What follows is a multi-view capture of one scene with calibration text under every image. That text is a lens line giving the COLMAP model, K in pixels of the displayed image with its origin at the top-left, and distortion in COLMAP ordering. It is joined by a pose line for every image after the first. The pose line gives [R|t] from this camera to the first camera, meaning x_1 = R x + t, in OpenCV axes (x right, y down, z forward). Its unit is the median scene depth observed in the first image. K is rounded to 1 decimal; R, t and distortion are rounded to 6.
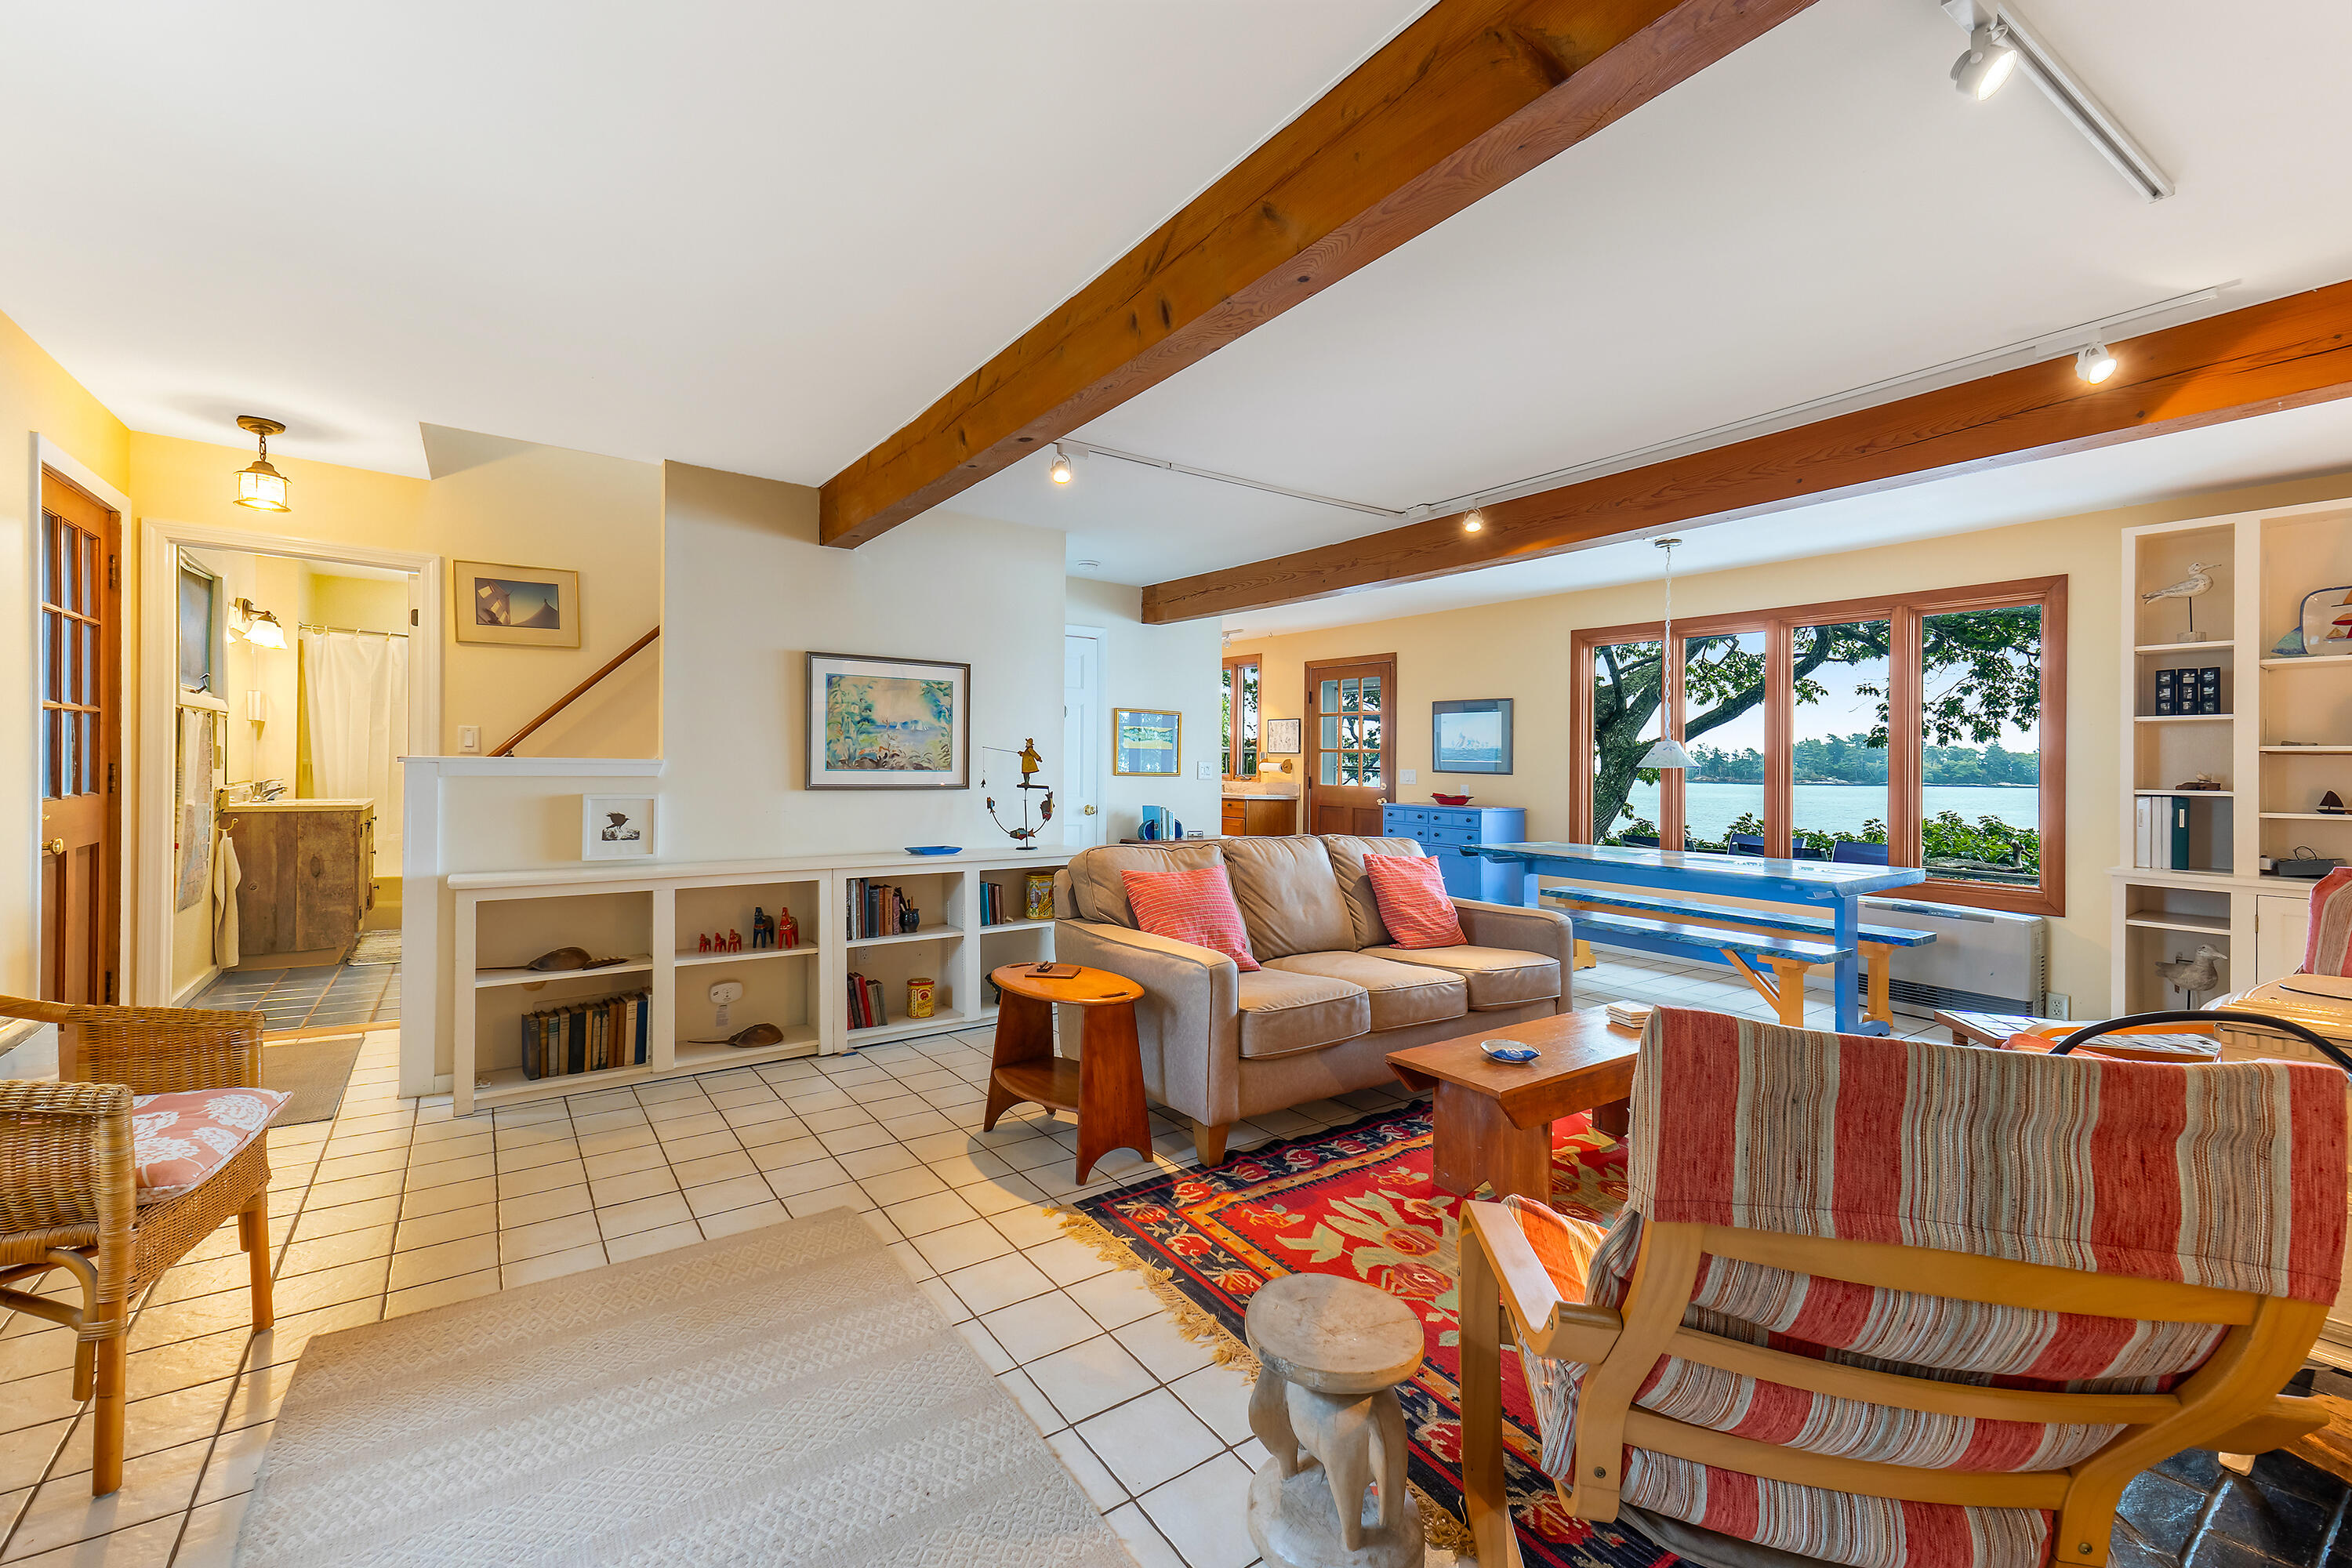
lens RADIAL K [[974.6, 0, 1161.9], [0, 974.6, 767.4], [0, 0, 1]] dist [0.031524, -0.000517]
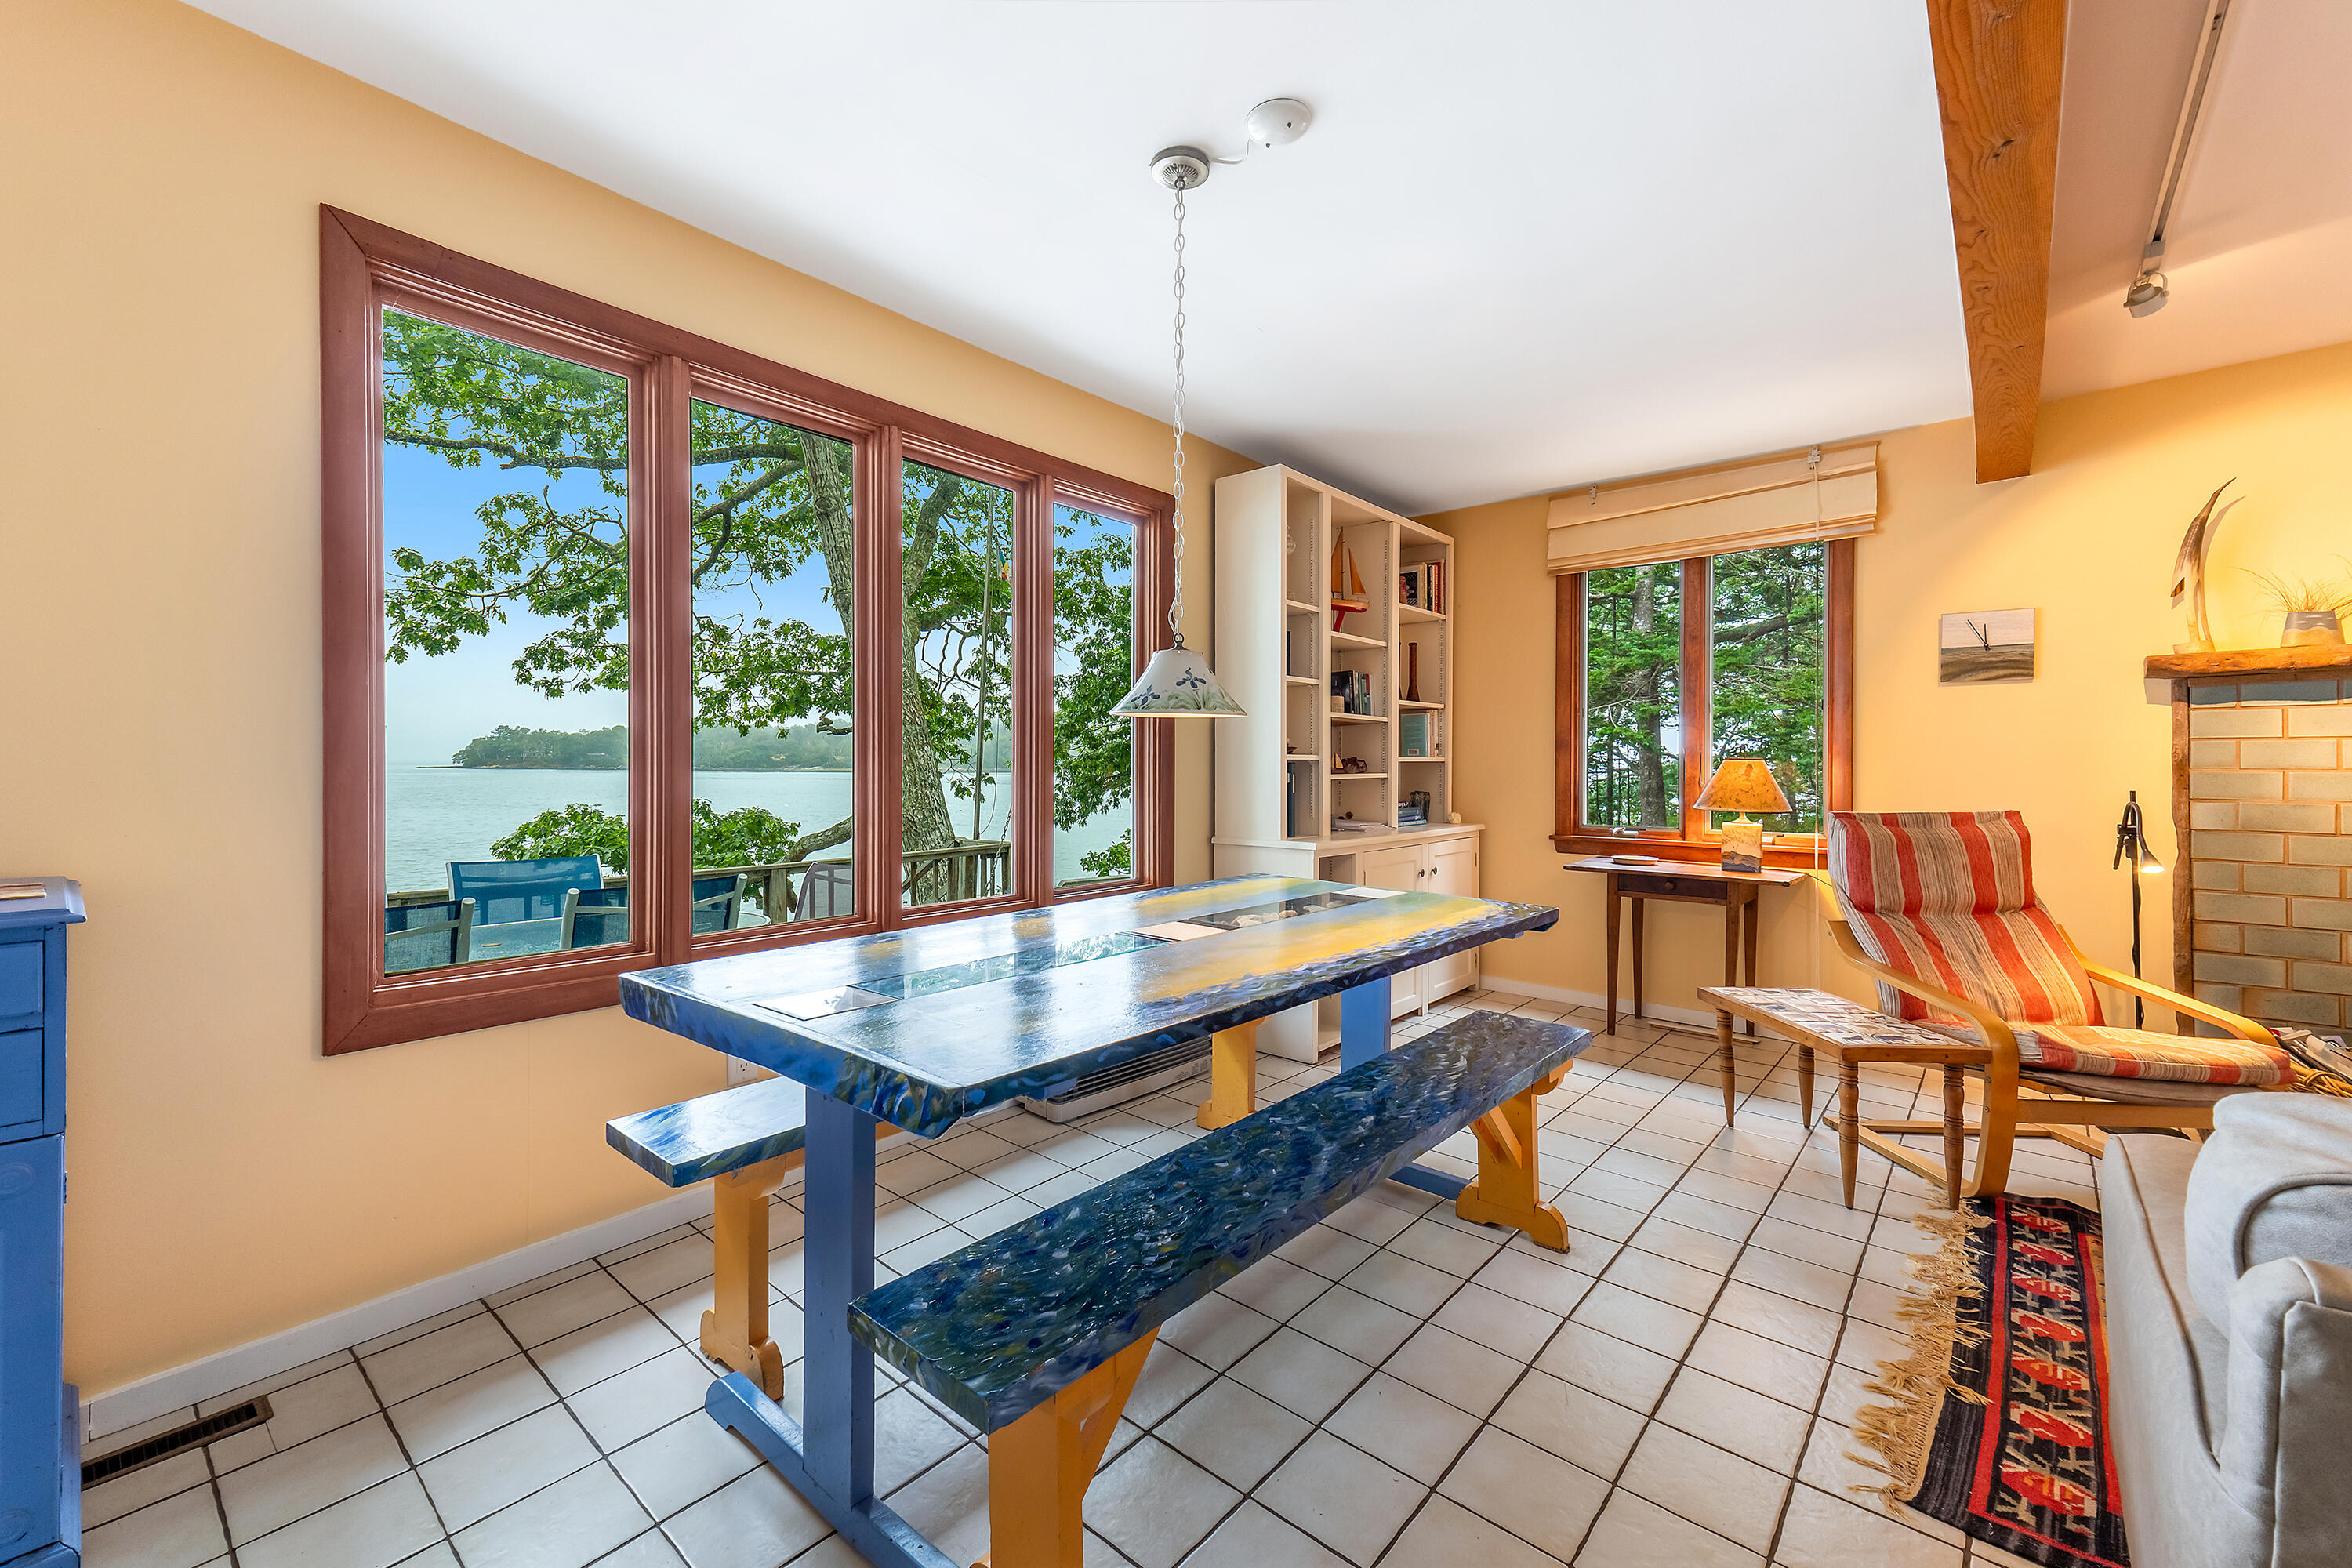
lens RADIAL K [[974.6, 0, 1161.9], [0, 974.6, 767.4], [0, 0, 1]] dist [0.031524, -0.000517]
pose [[-0.244502, -0.022672, 0.969384, 0.129302], [-0.004150, 0.999742, 0.022336, 0.013058], [-0.969640, 0.001438, -0.244533, 1.247193]]
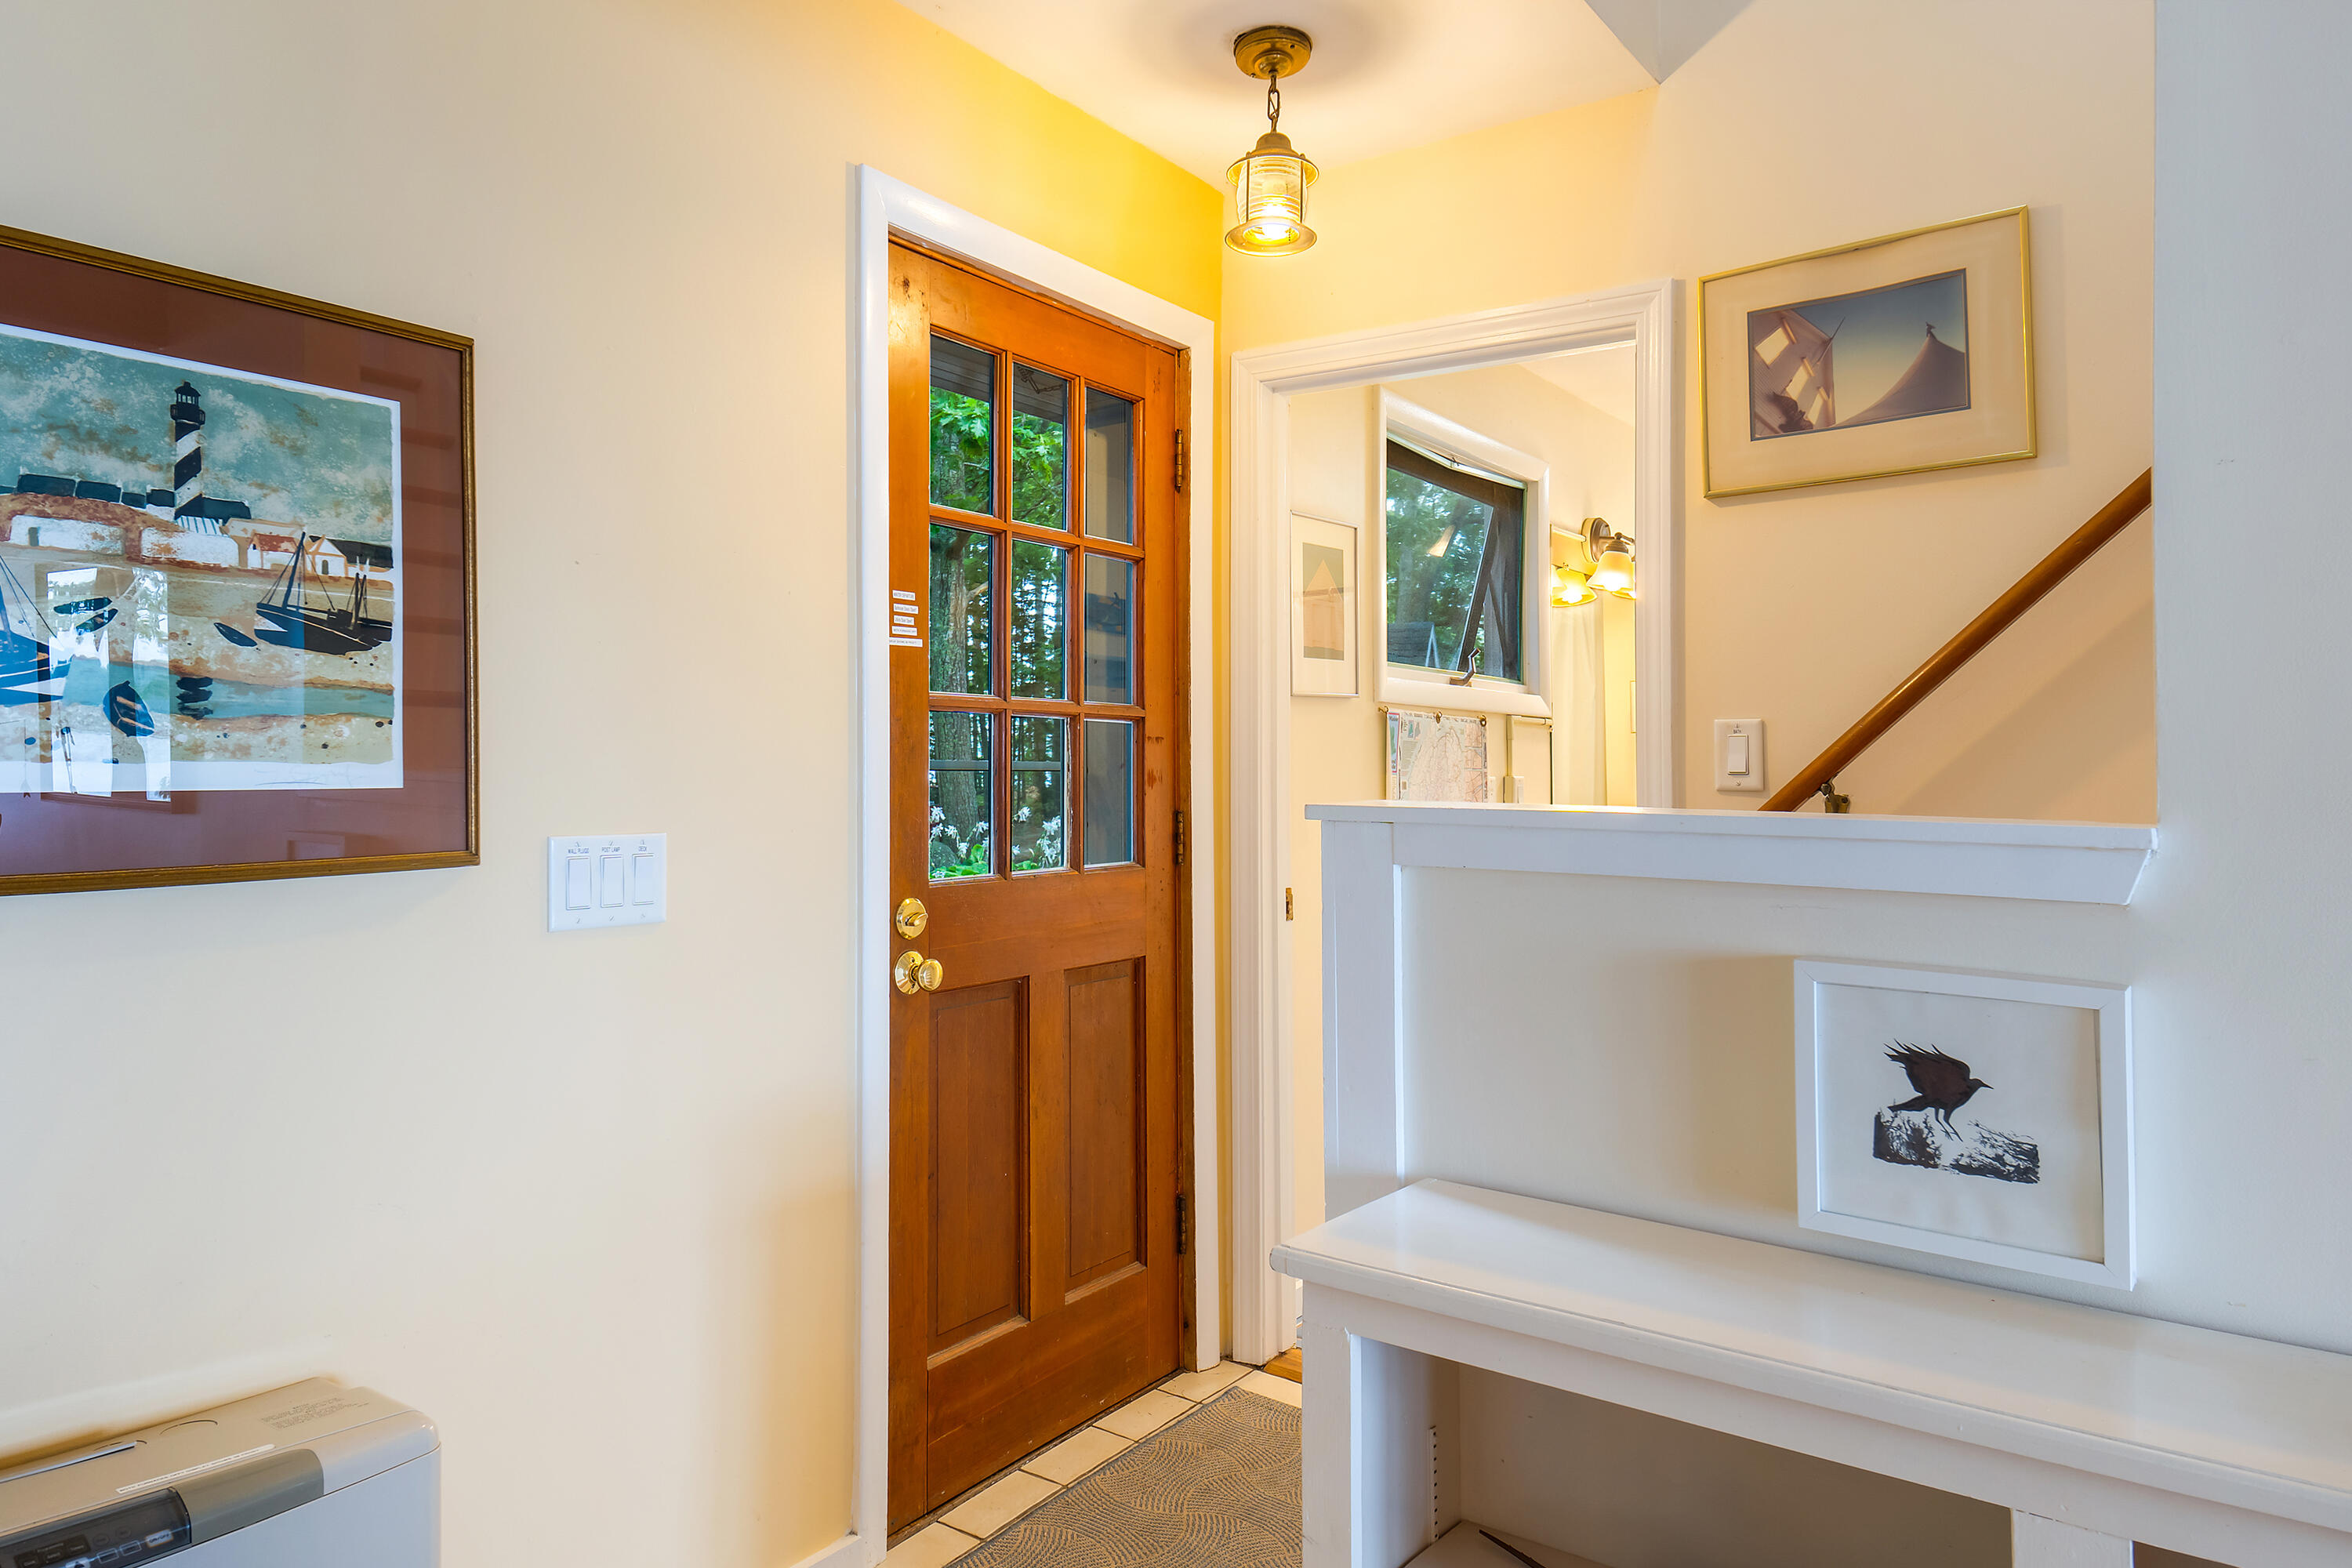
lens RADIAL K [[1486.2, 0, 1176.0], [0, 1486.2, 784.0], [0, 0, 1]] dist [0.069879, 0.000624]
pose [[0.334864, -0.001920, -0.942265, -0.234037], [-0.010384, 0.999930, -0.005727, -0.011646], [0.942209, 0.011702, 0.334820, 0.605438]]
